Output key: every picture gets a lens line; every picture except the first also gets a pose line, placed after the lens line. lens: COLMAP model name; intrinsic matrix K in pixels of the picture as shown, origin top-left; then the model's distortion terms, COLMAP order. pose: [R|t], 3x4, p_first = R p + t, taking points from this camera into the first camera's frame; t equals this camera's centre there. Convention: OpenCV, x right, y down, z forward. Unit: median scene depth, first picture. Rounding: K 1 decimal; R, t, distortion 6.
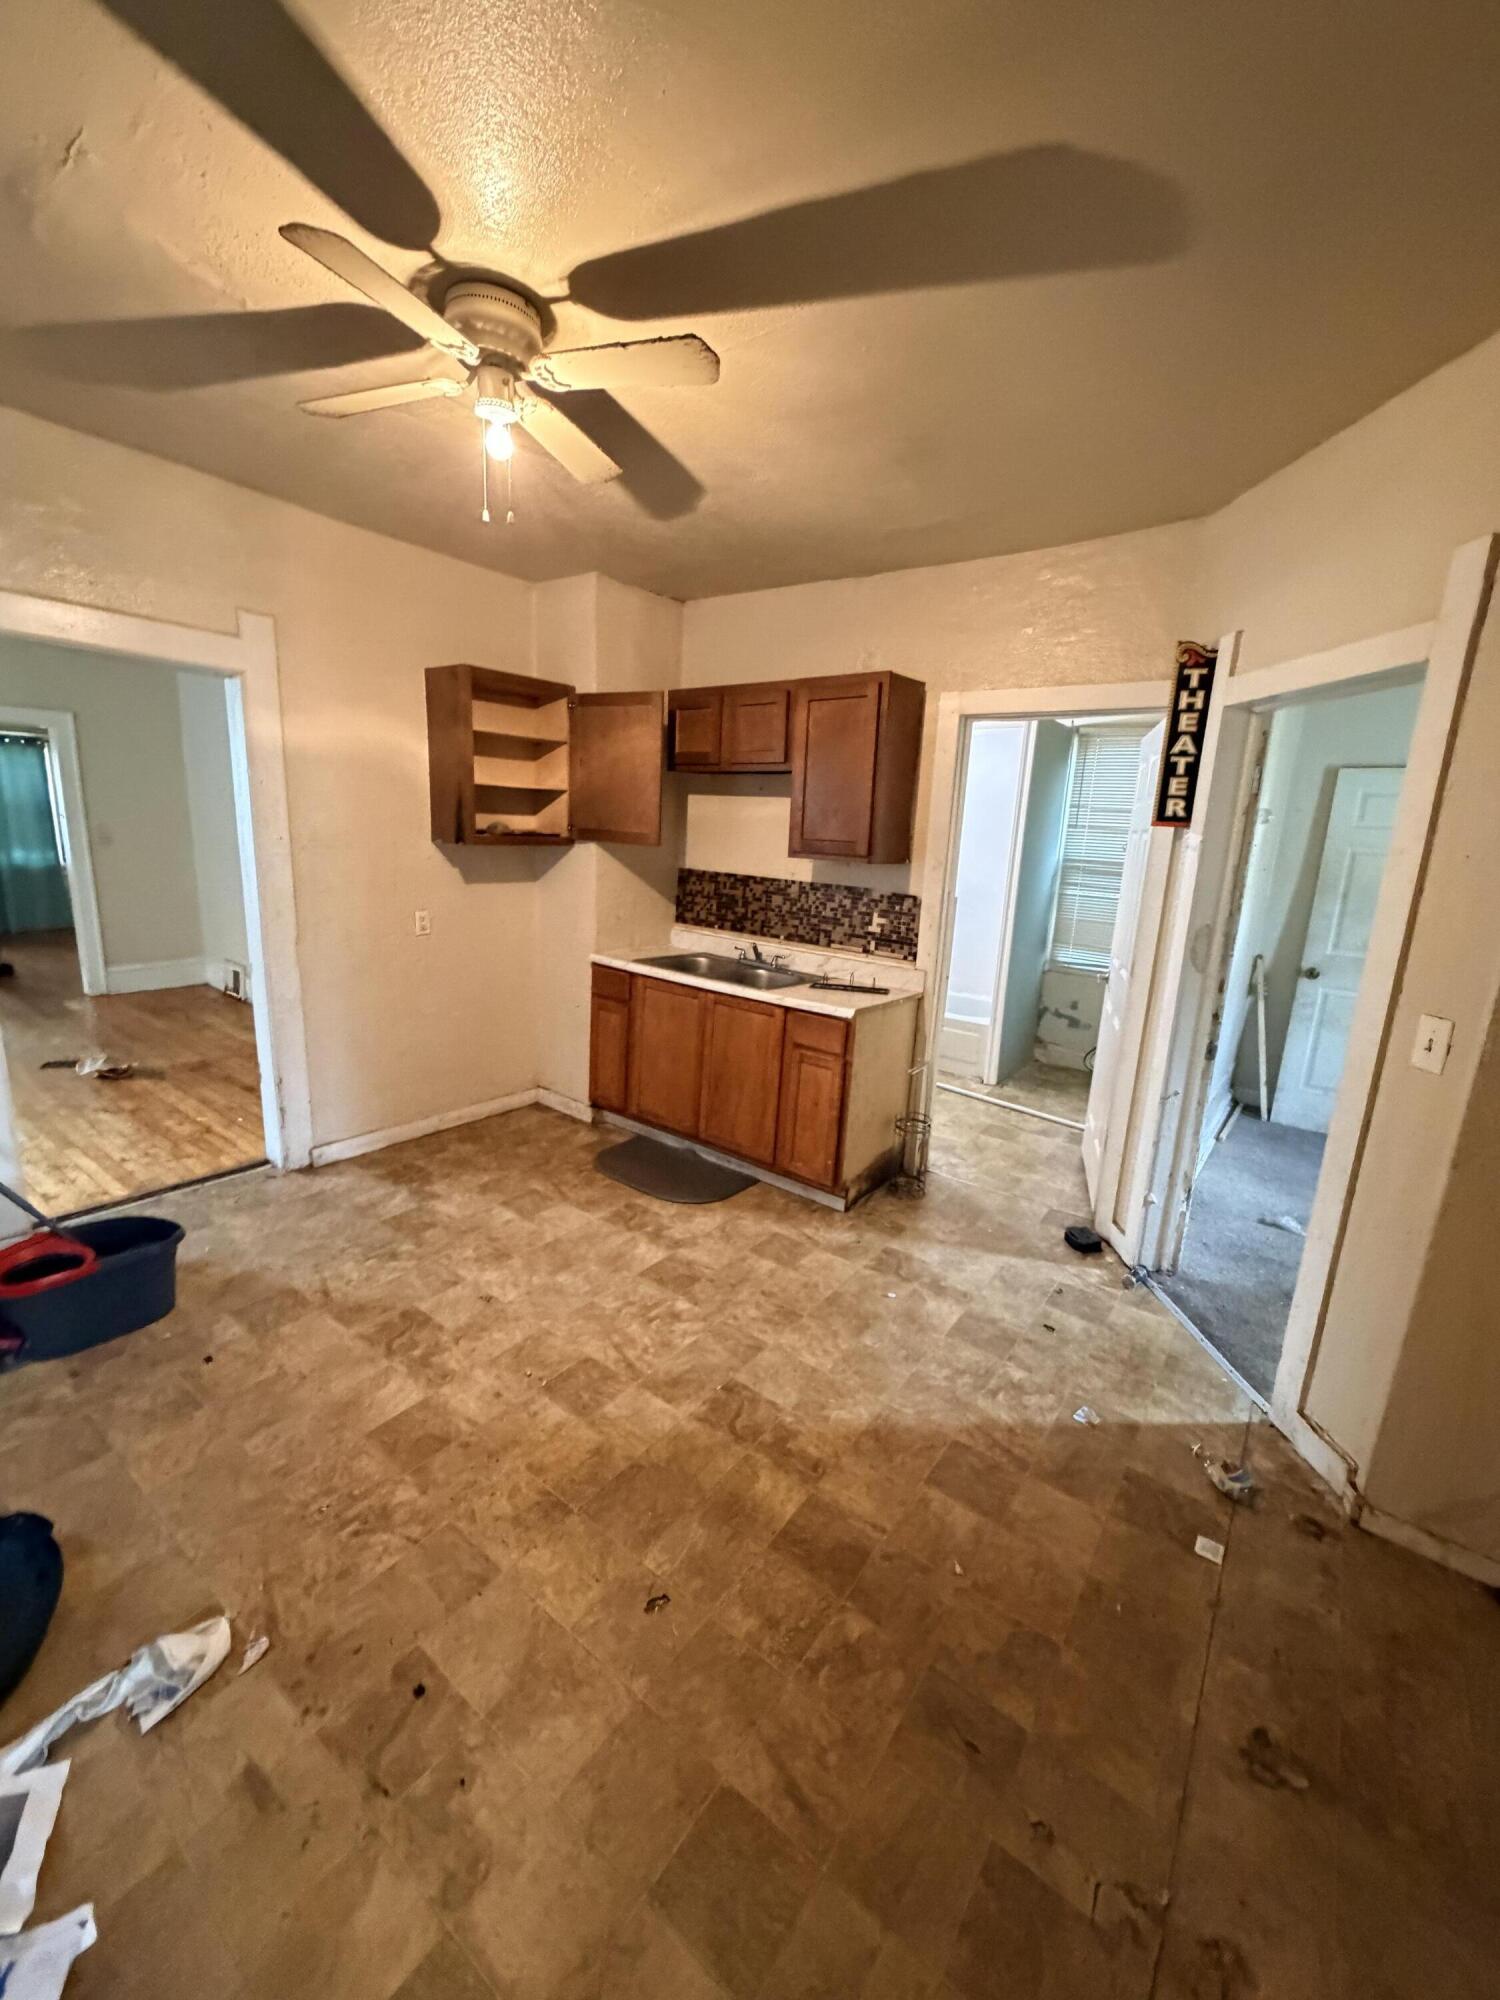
lens RADIAL K [[797.0, 0, 754.1], [0, 797.0, 998.9], [0, 0, 1]] dist [-0.000014, 0.000207]
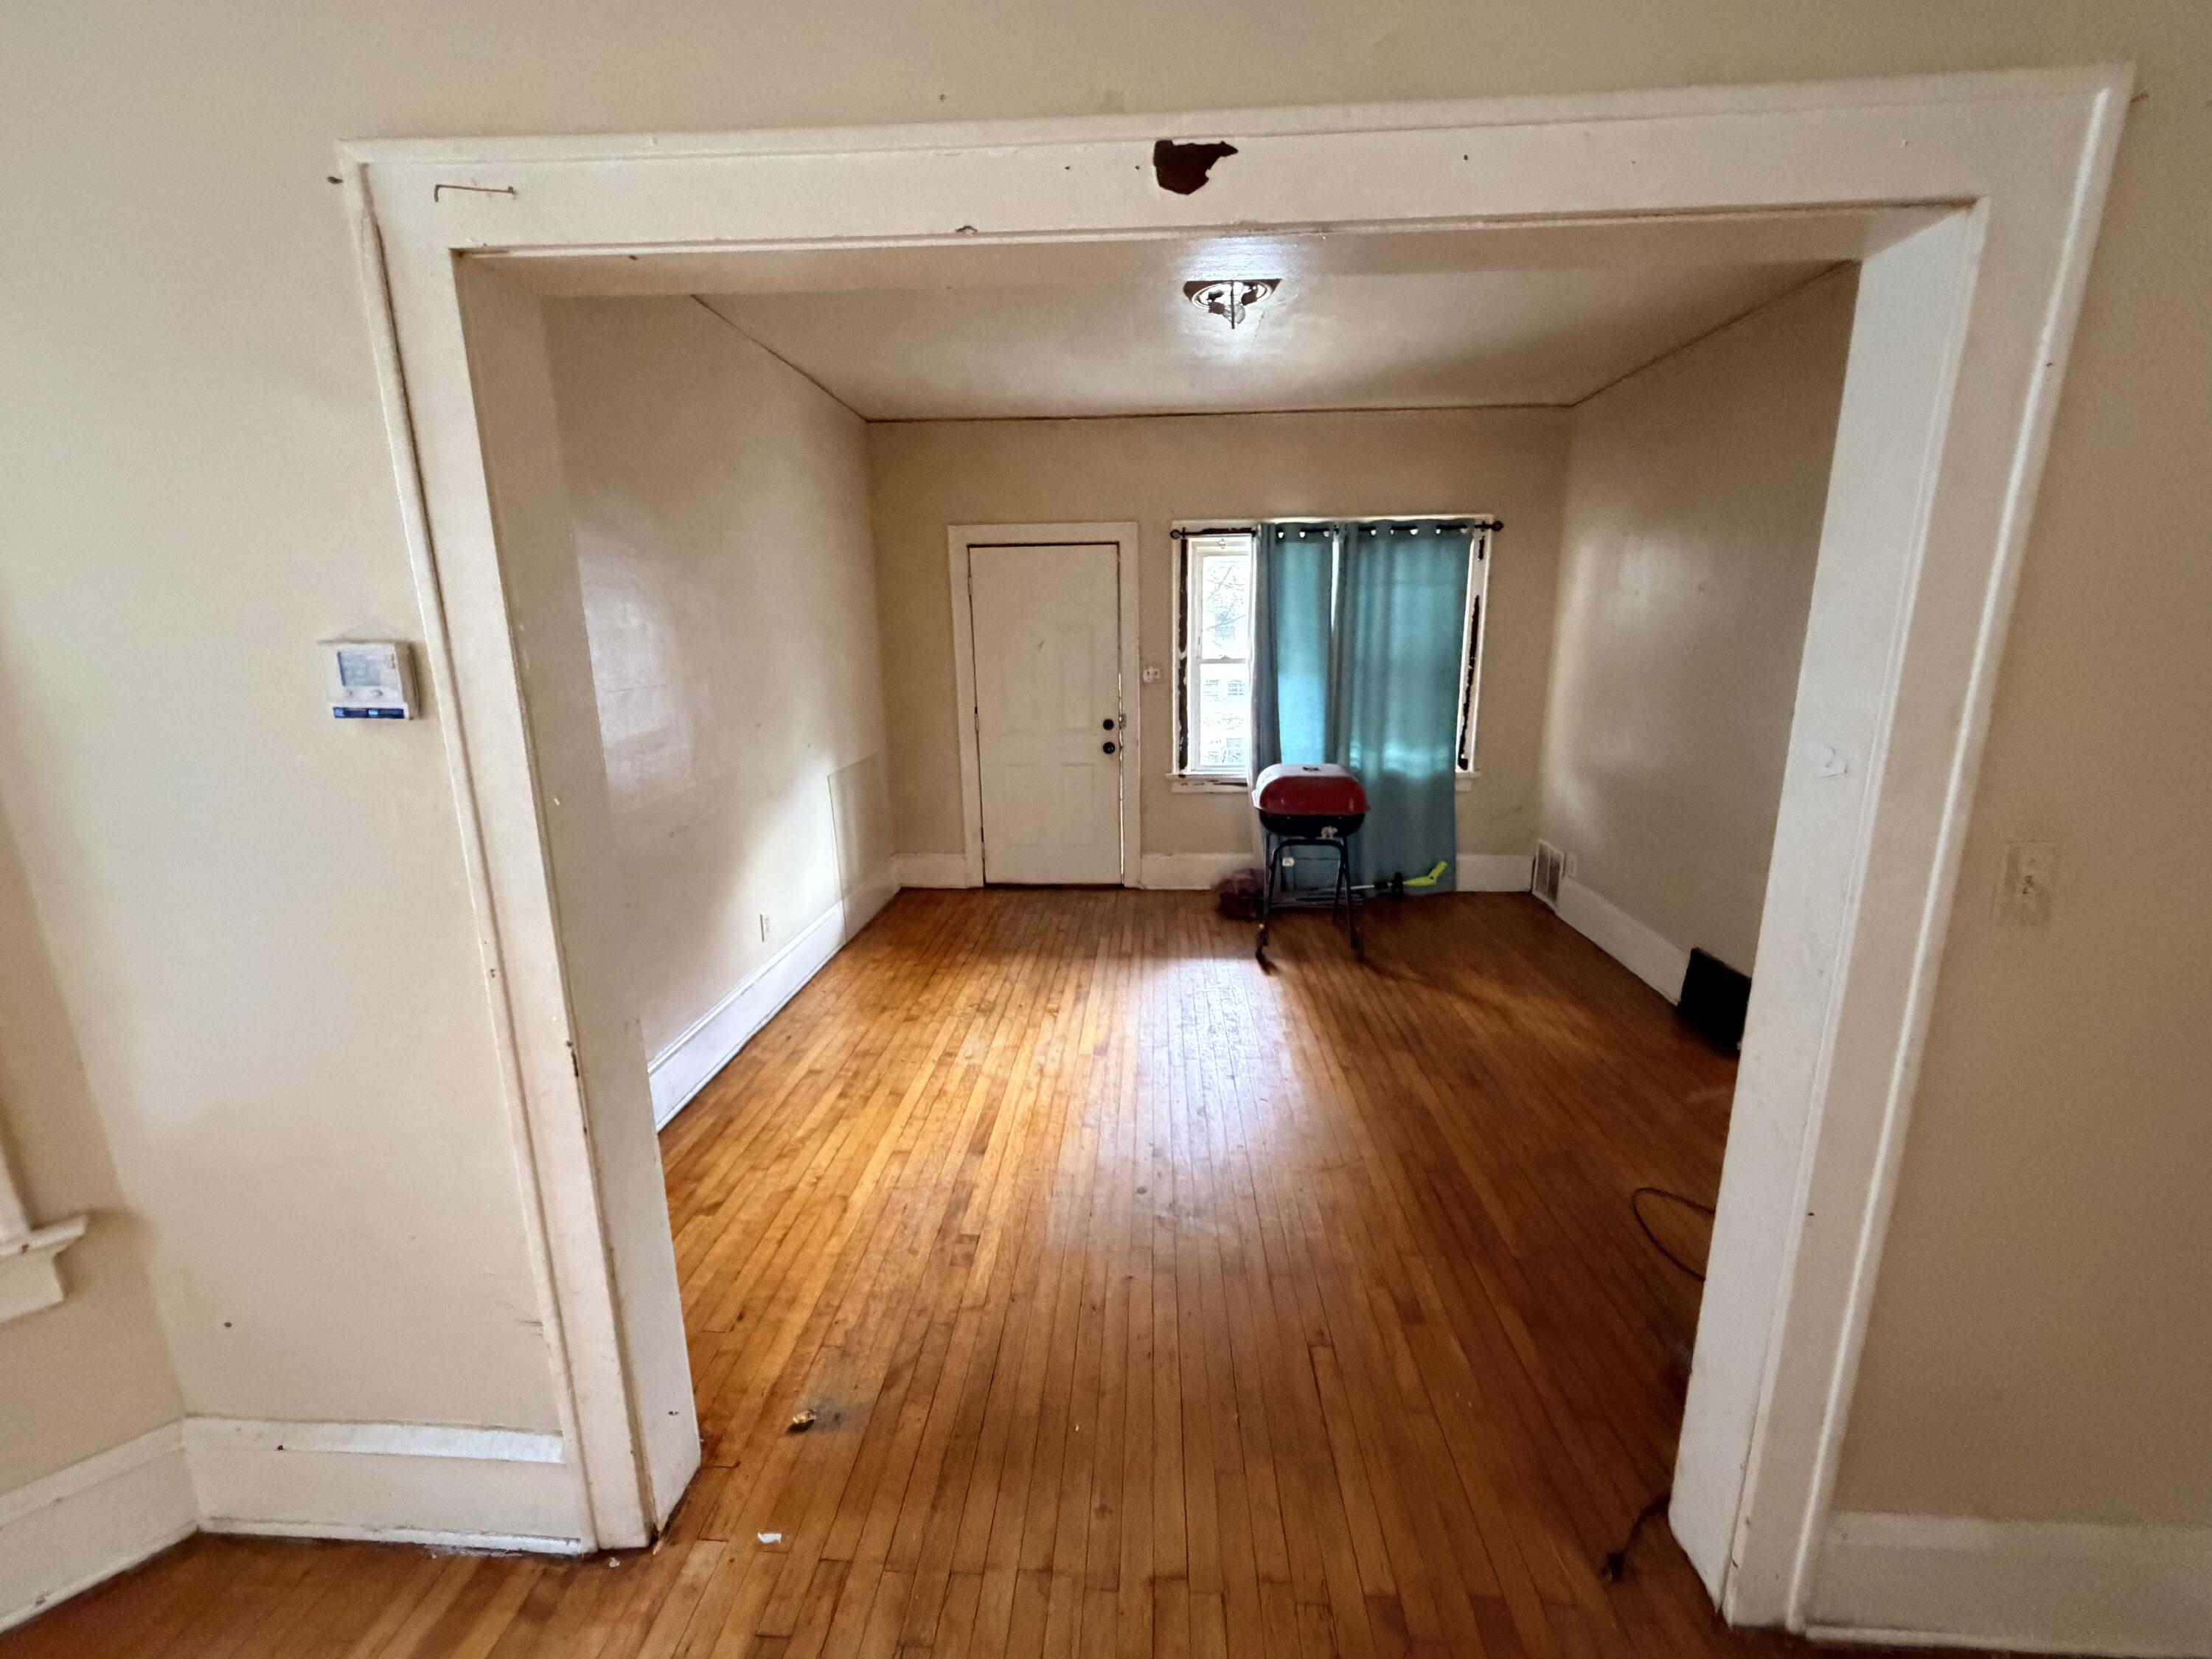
lens RADIAL K [[881.5, 0, 1113.5], [0, 881.5, 827.5], [0, 0, 1]] dist [-0.000014, 0.000207]
pose [[0.563439, 0.126235, -0.816456, -1.168863], [-0.139349, 0.988619, 0.056688, -0.299147], [0.814321, 0.081832, 0.574618, 1.113806]]
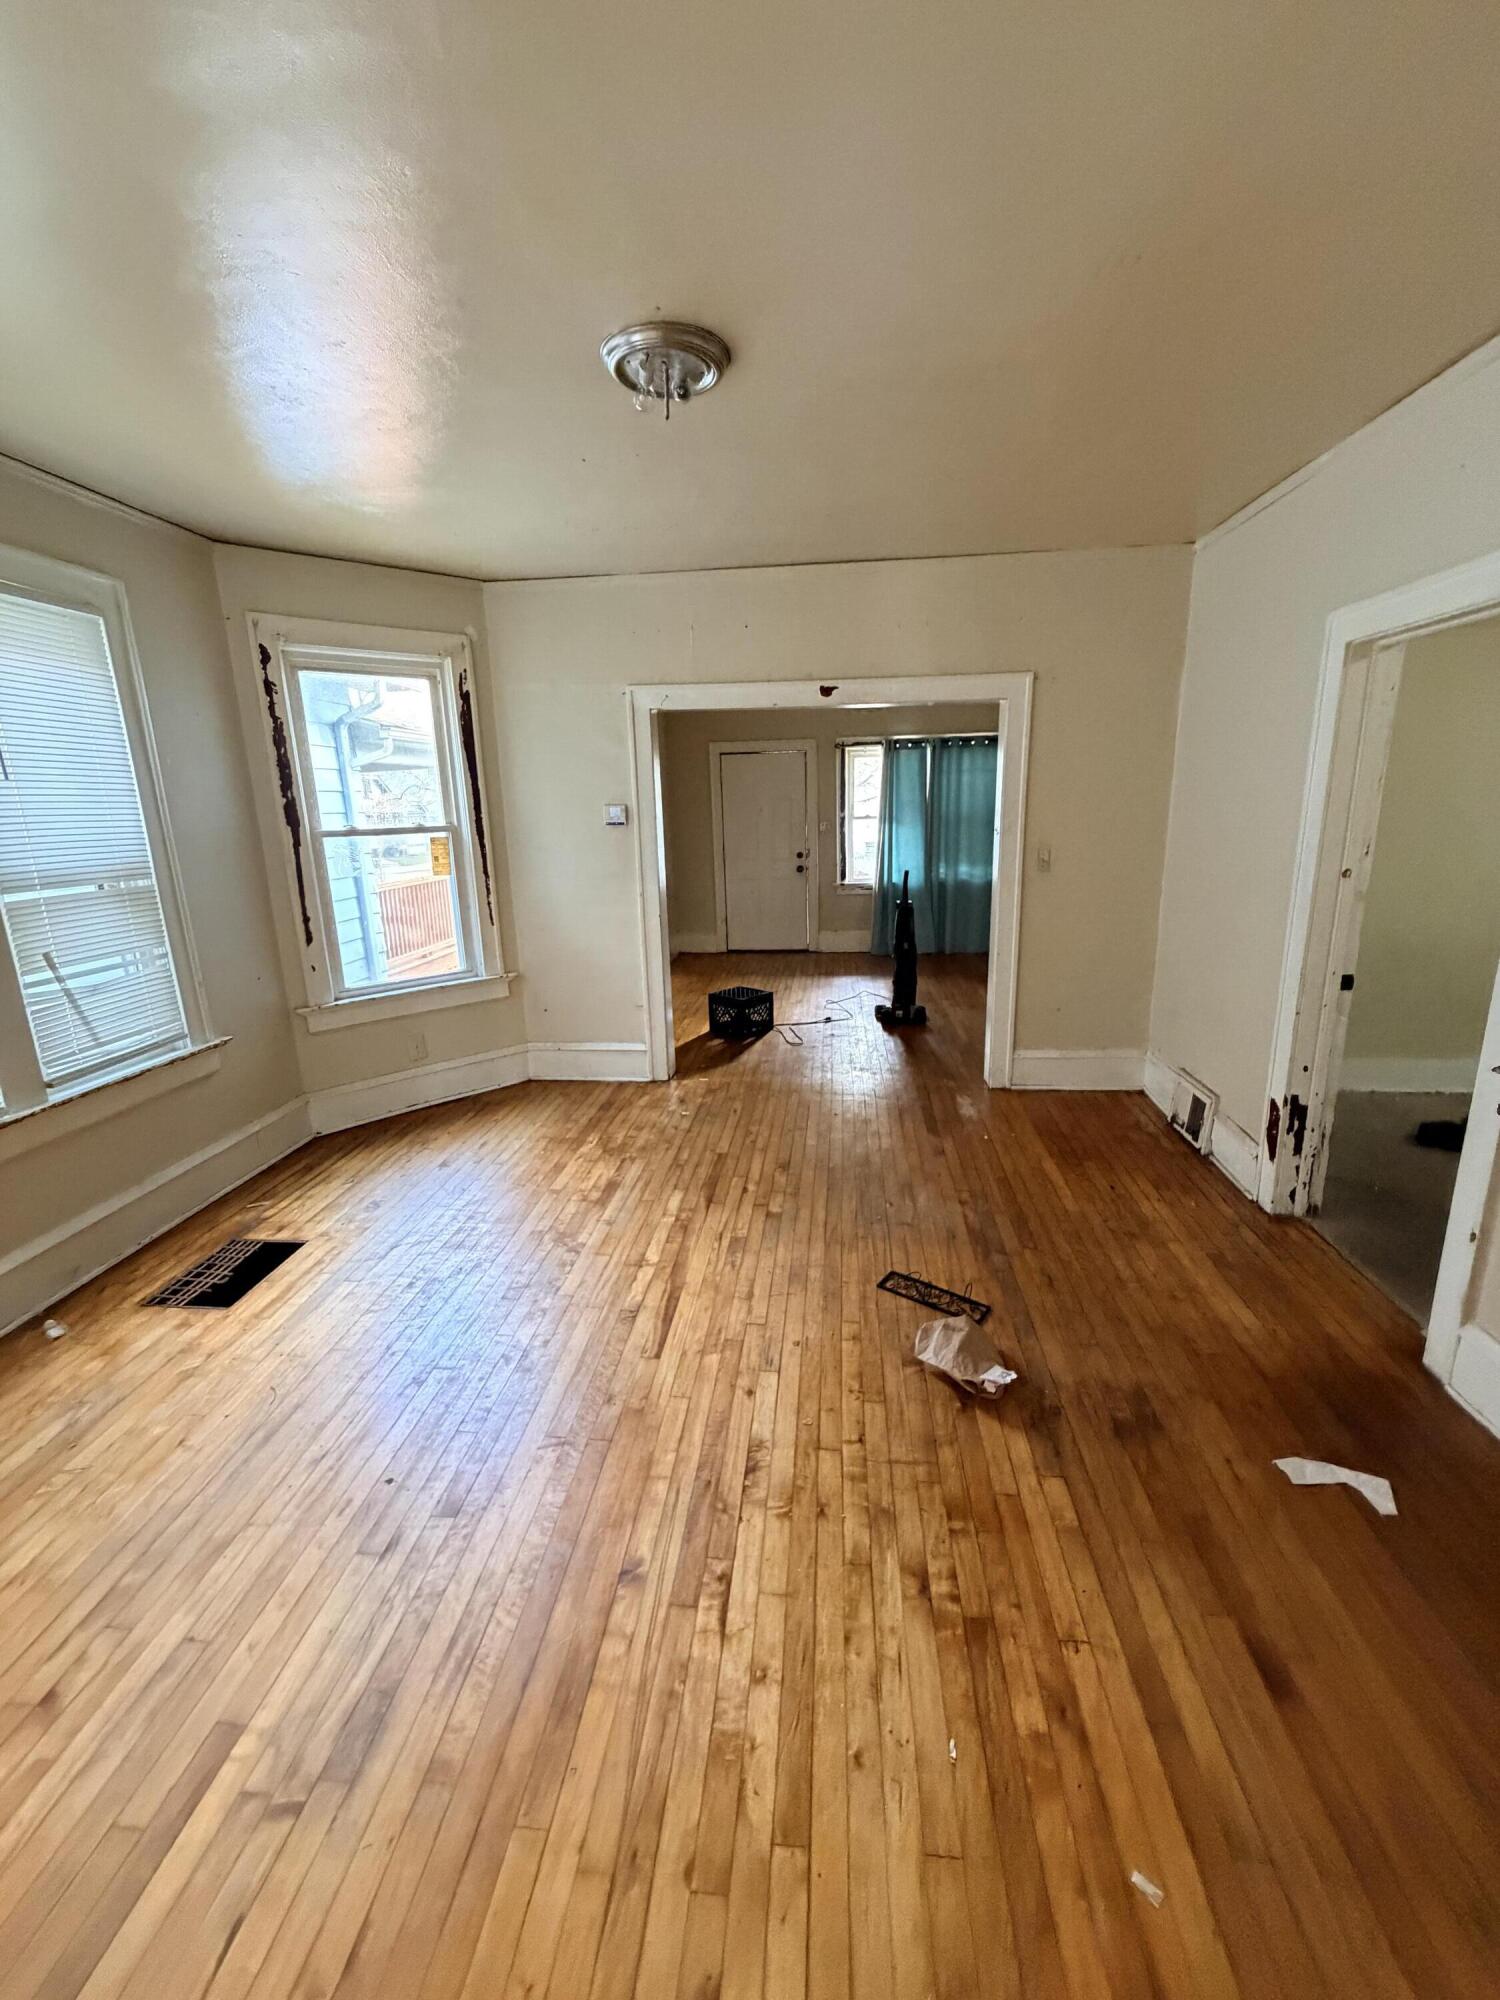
lens RADIAL K [[797.0, 0, 755.2], [0, 797.0, 999.2], [0, 0, 1]] dist [-0.000014, 0.000207]
pose [[0.521712, 0.142355, -0.841161, -0.557856], [-0.133237, 0.987477, 0.084480, -0.170866], [0.842653, 0.068000, 0.534146, 0.690542]]
